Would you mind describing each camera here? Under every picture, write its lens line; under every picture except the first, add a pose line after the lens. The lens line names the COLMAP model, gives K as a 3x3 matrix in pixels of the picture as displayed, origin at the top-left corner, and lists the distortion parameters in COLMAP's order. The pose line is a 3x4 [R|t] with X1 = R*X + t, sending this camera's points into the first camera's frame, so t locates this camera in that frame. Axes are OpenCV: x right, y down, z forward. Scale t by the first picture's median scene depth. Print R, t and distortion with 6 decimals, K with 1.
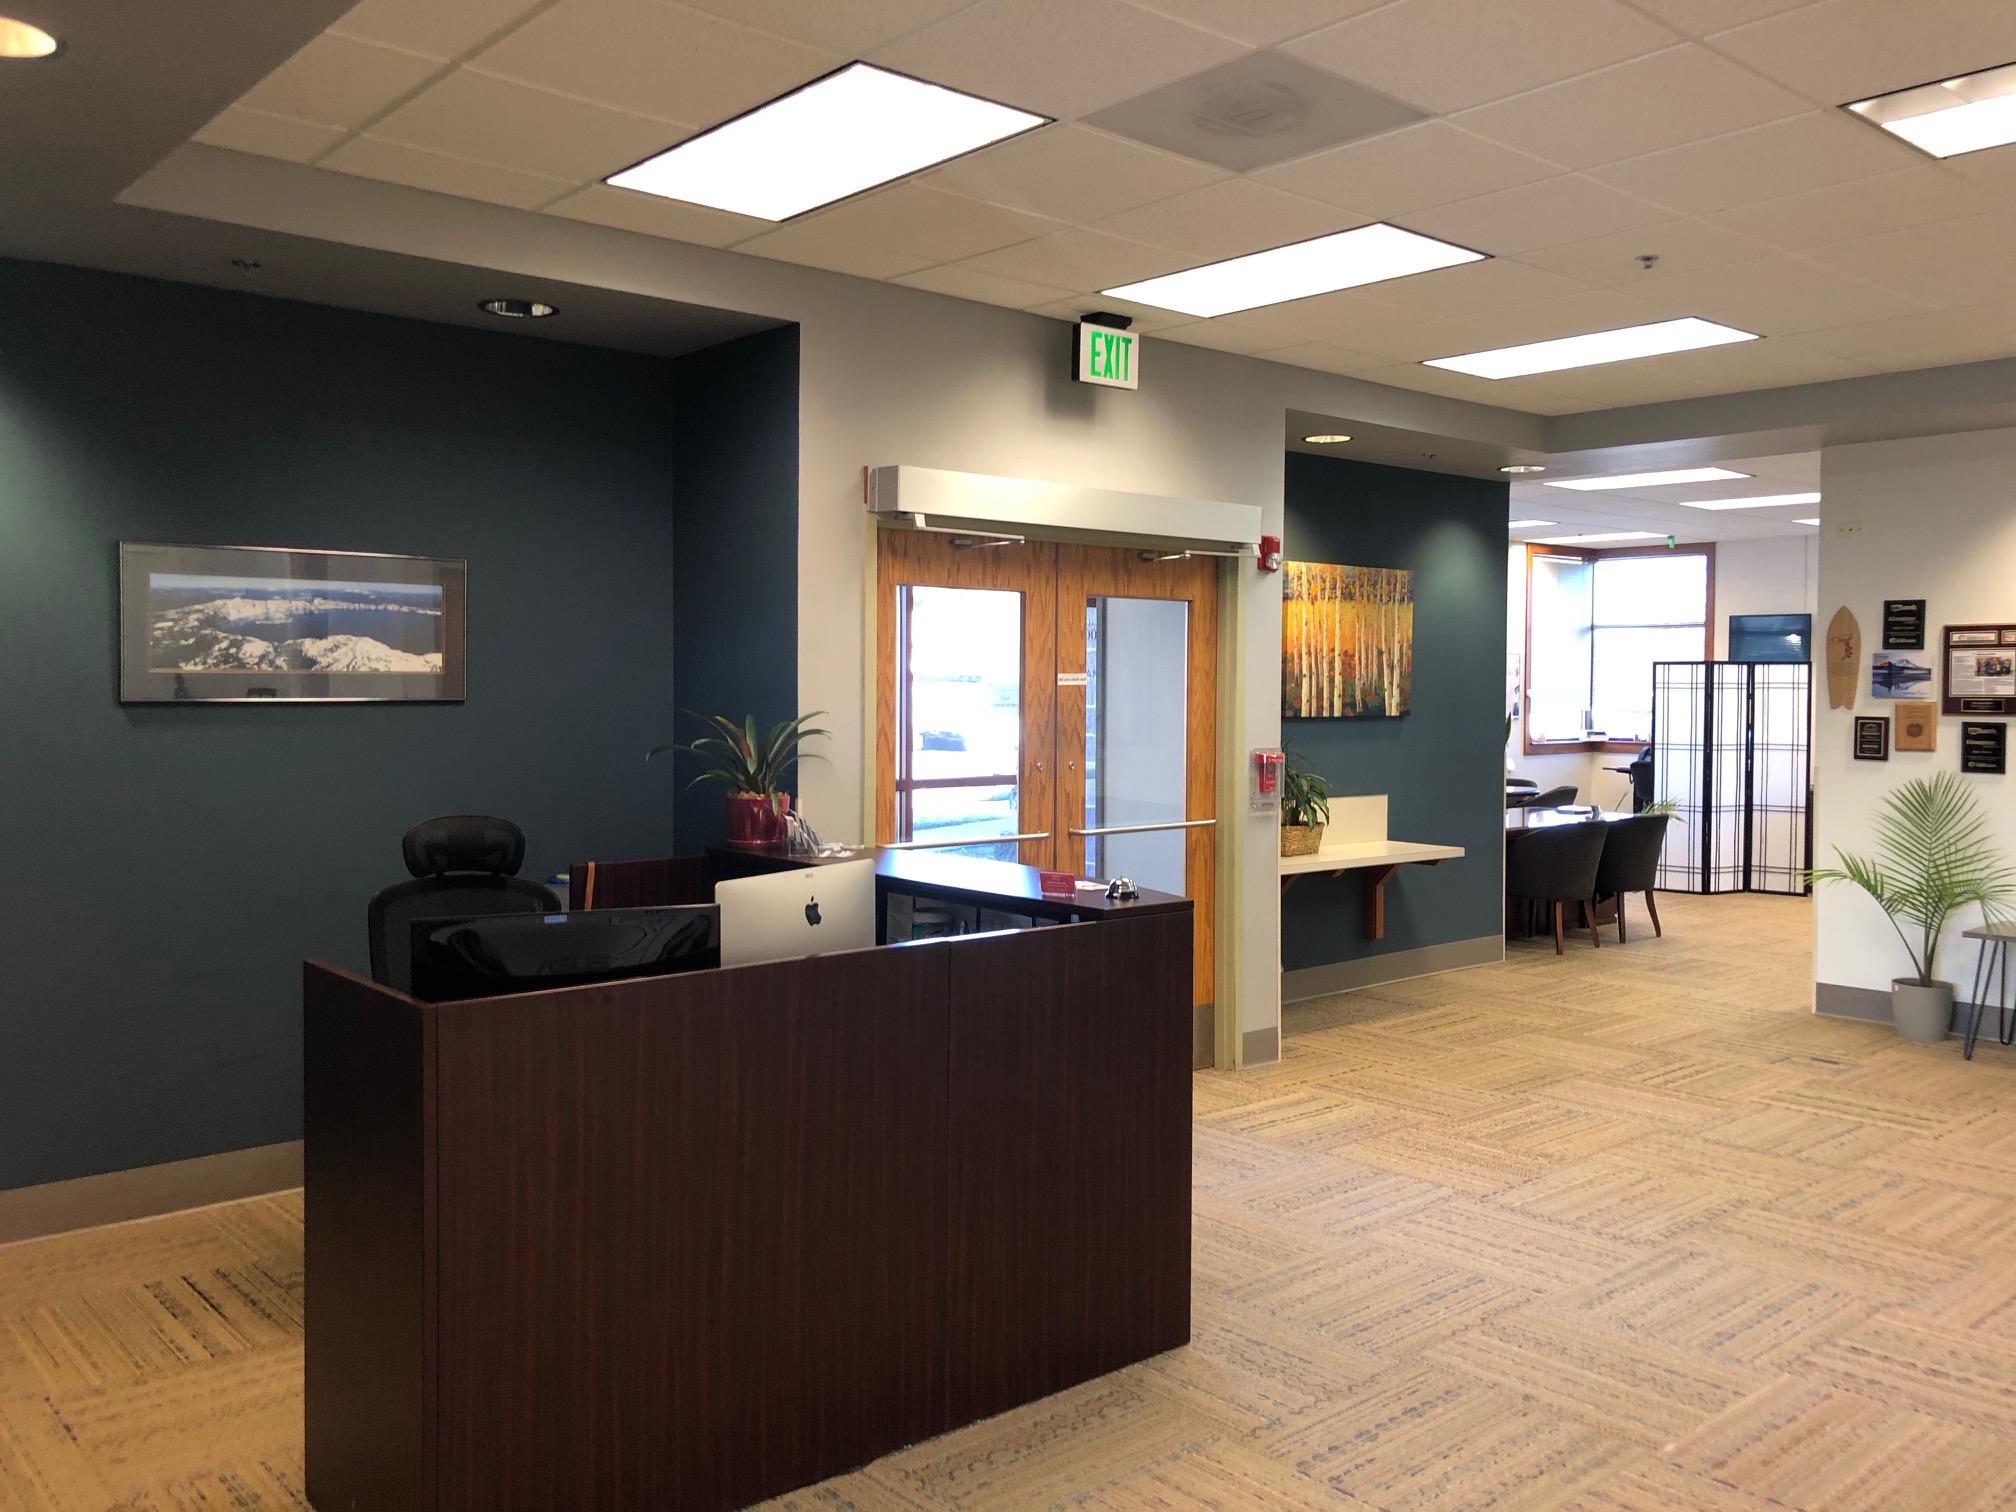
lens RADIAL K [[1681.1, 0, 1028.4], [0, 1681.1, 743.6], [0, 0, 1]] dist [0.014824, -0.000138]
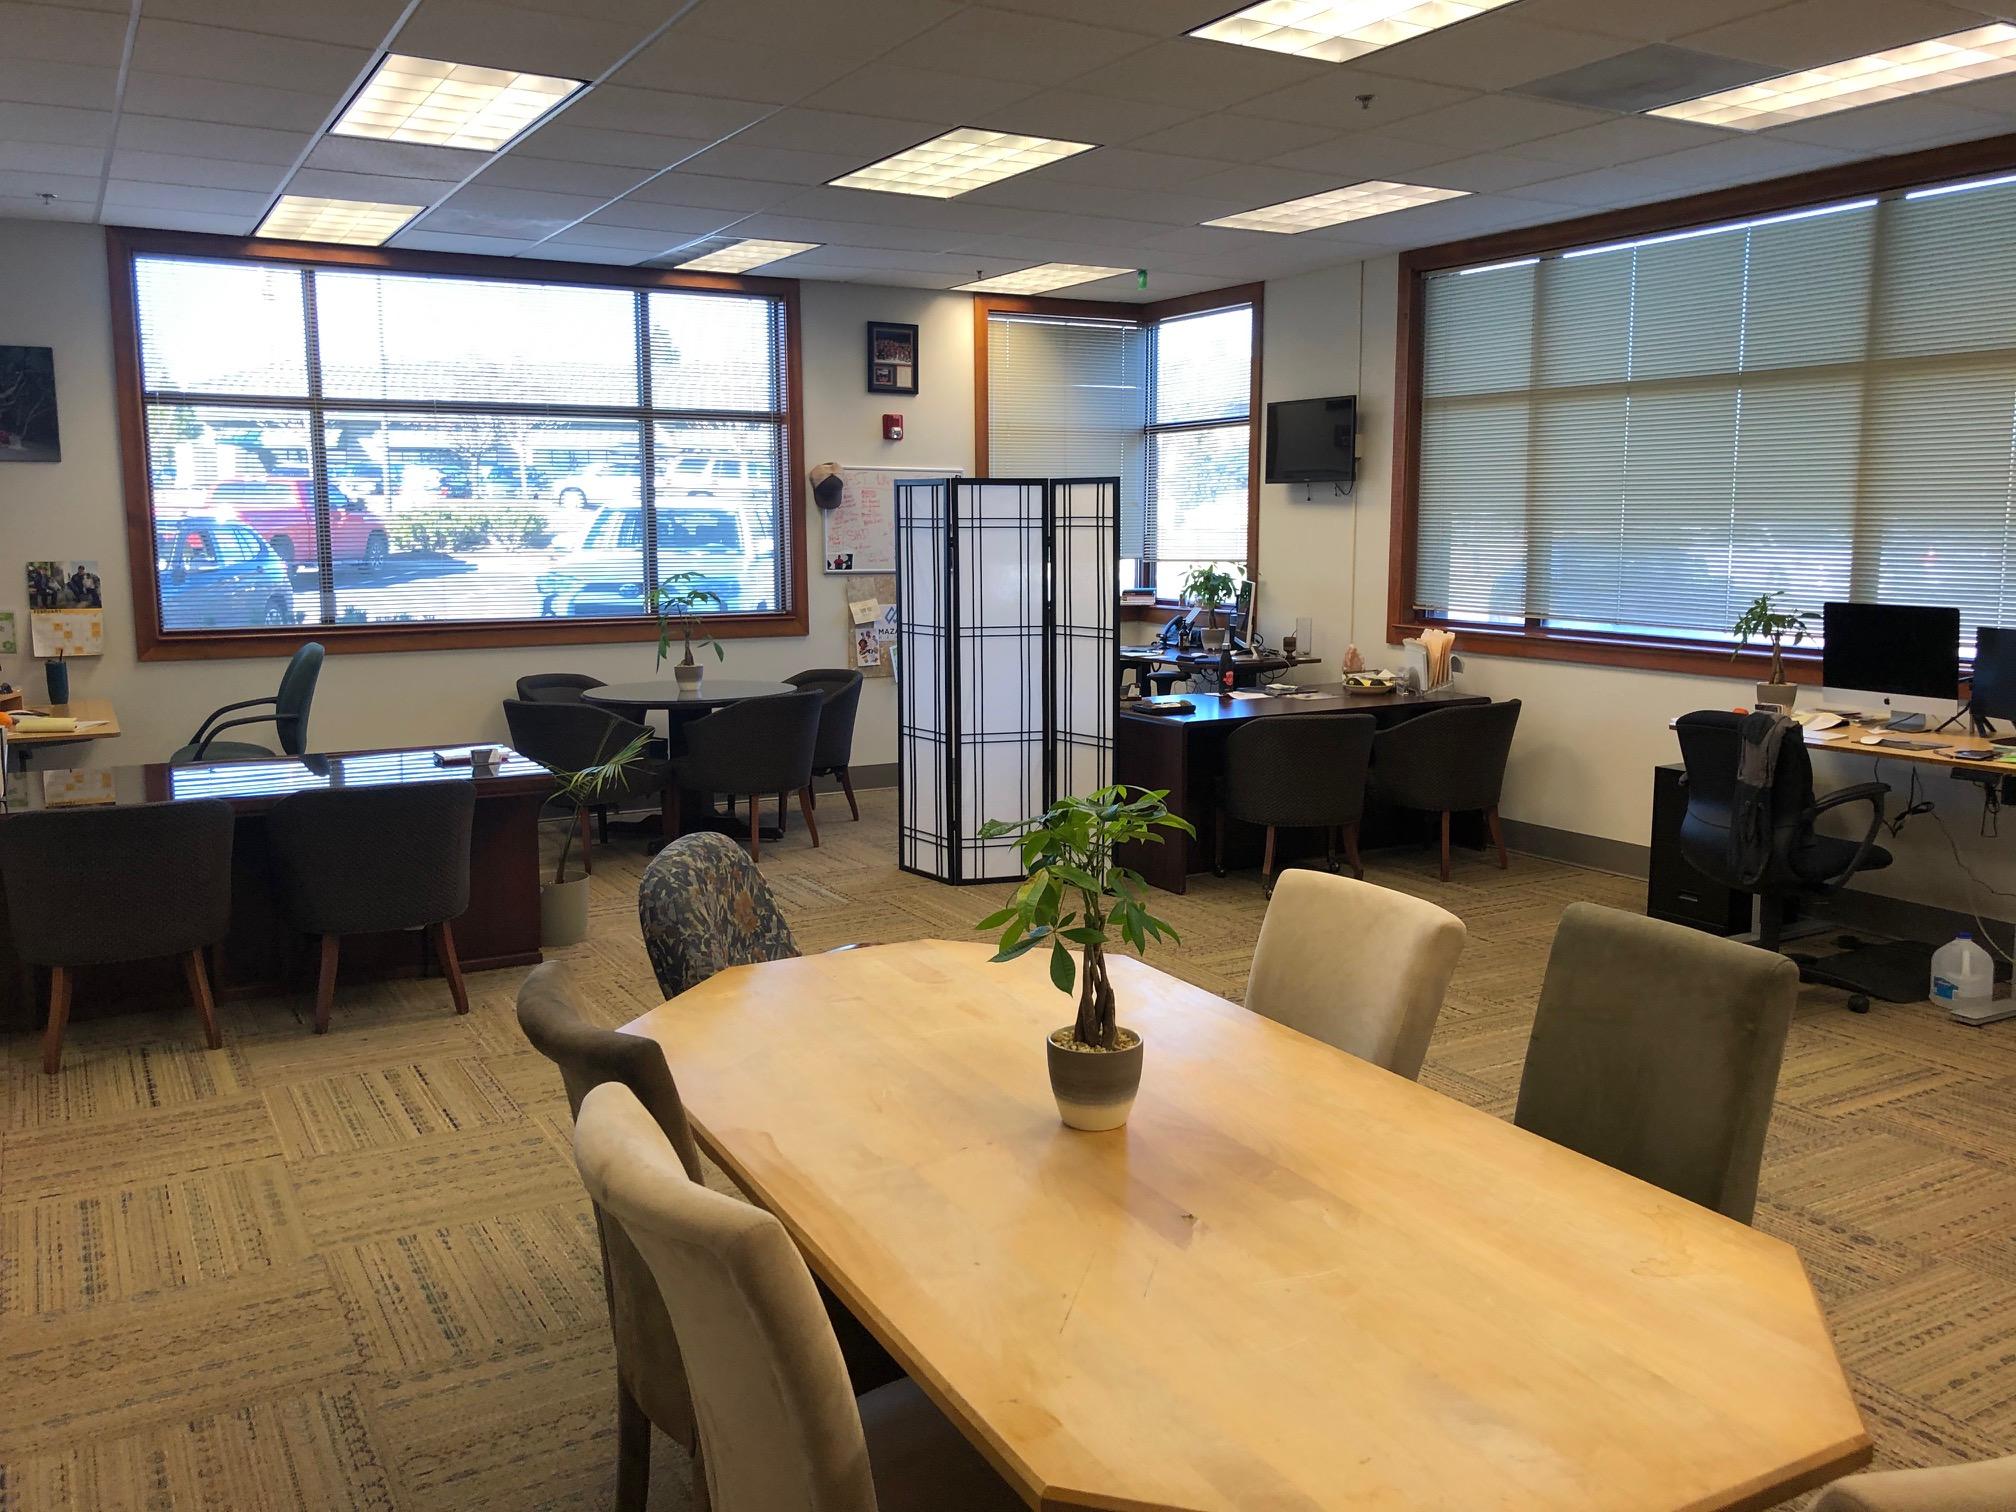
lens RADIAL K [[1681.1, 0, 1011.7], [0, 1681.1, 750.8], [0, 0, 1]] dist [0.014824, -0.000138]
pose [[0.979159, 0.018979, -0.202208, 0.533763], [0.002263, 0.994543, 0.104305, -0.016926], [0.203084, -0.102589, 0.973772, 0.438440]]
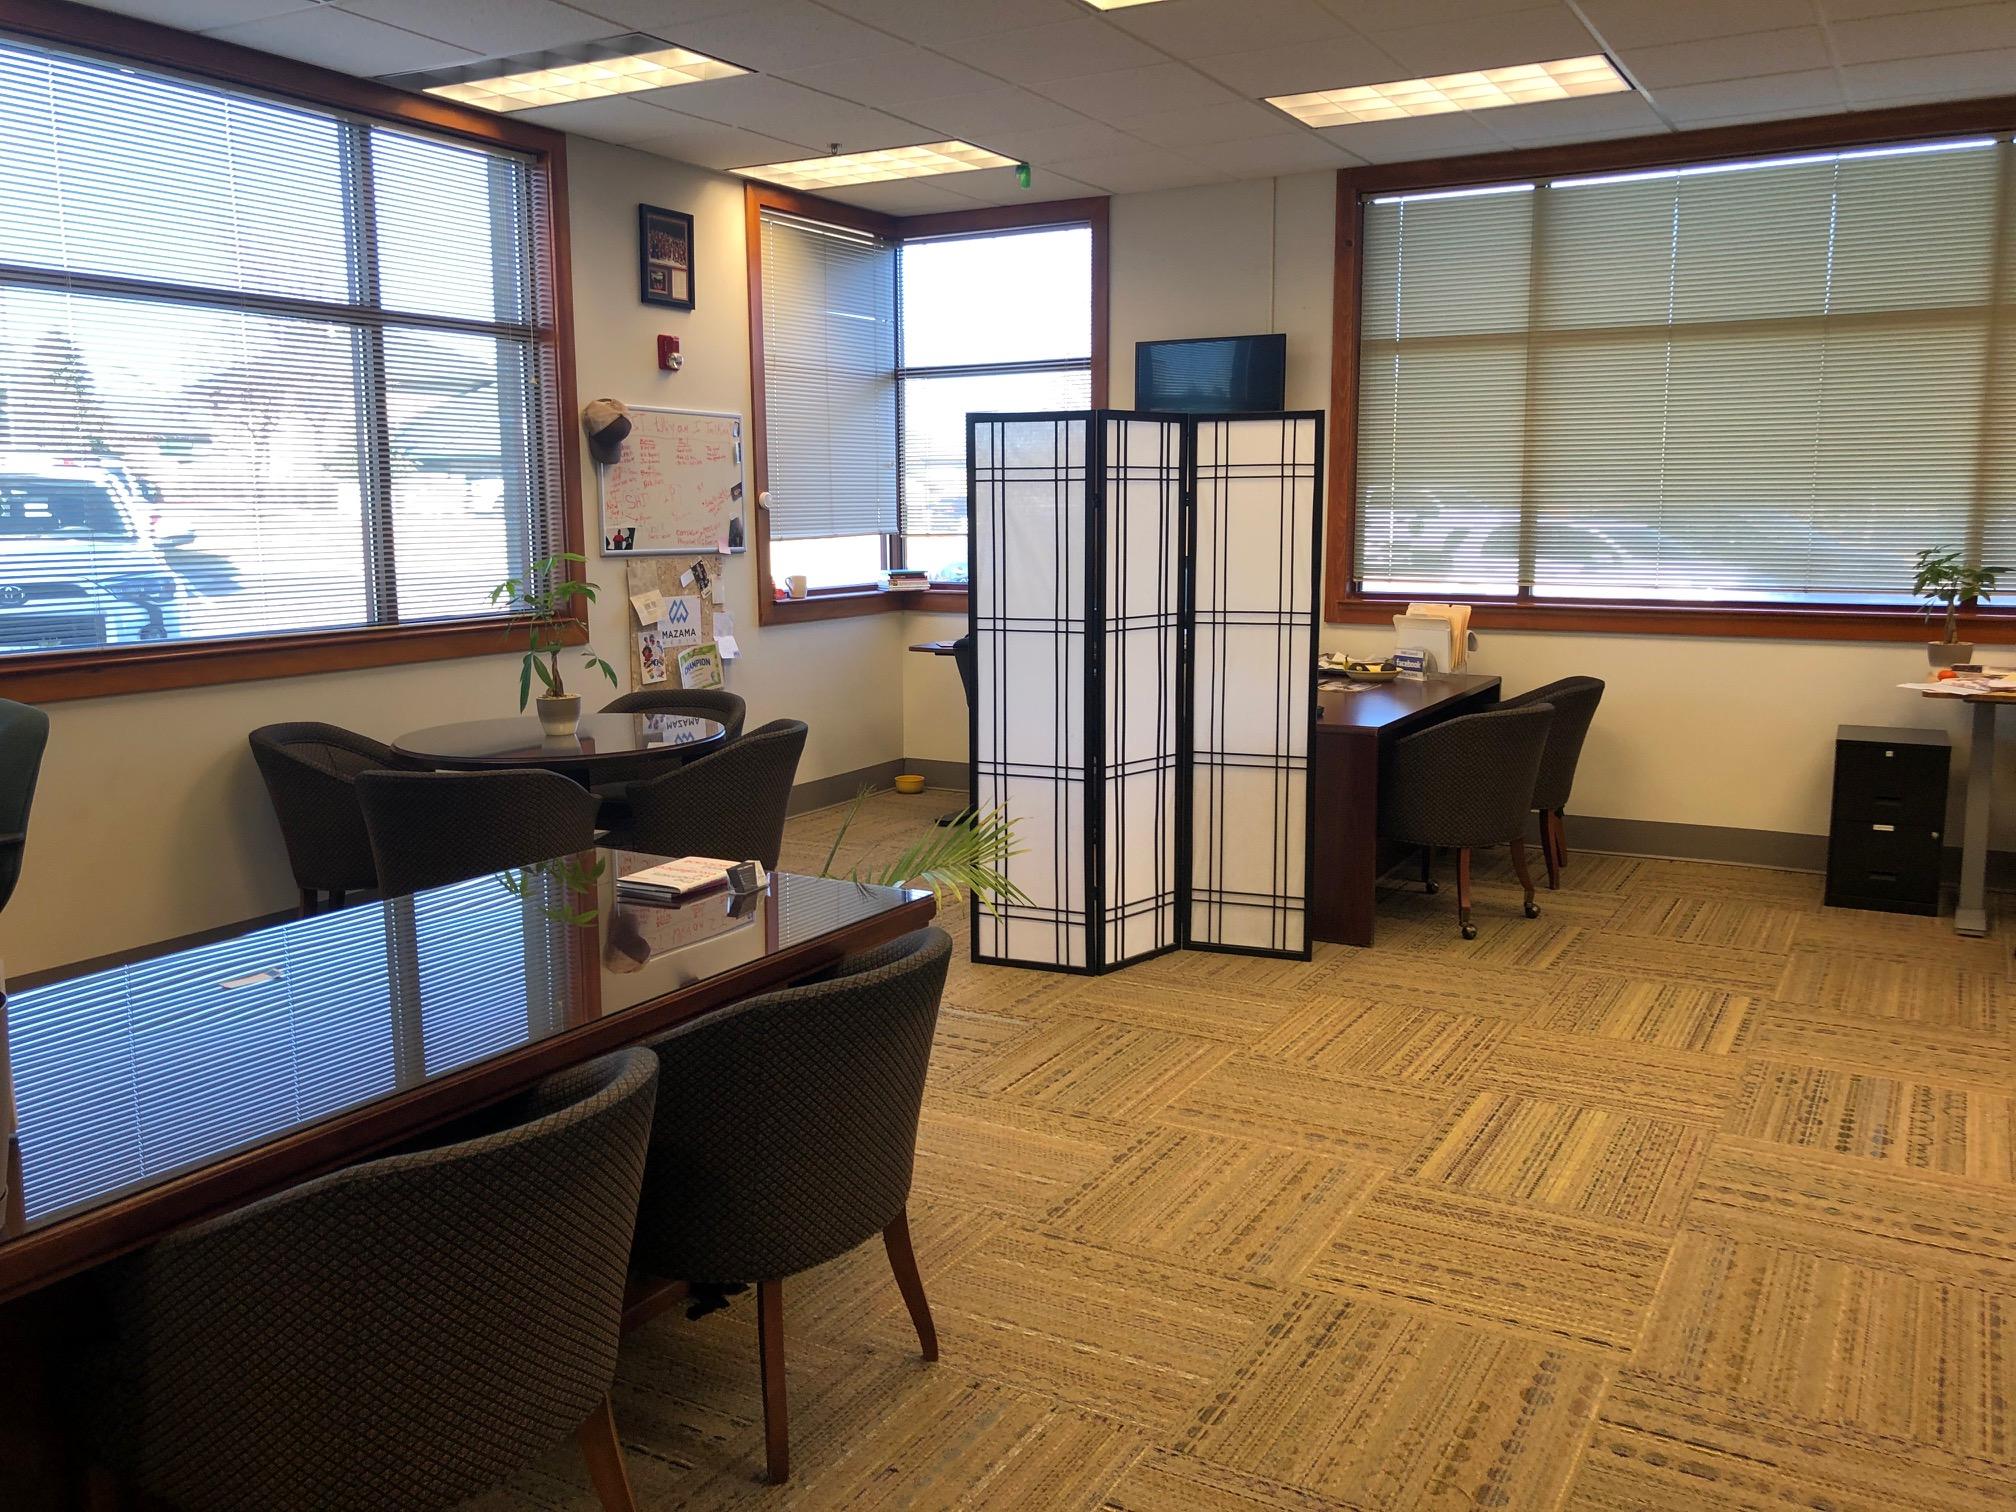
lens RADIAL K [[1681.1, 0, 1004.7], [0, 1681.1, 755.4], [0, 0, 1]] dist [0.014824, -0.000138]
pose [[0.949182, -0.056977, 0.309527, 0.251012], [0.021034, 0.992762, 0.118243, -0.015012], [-0.314024, -0.105723, 0.943510, 0.610207]]
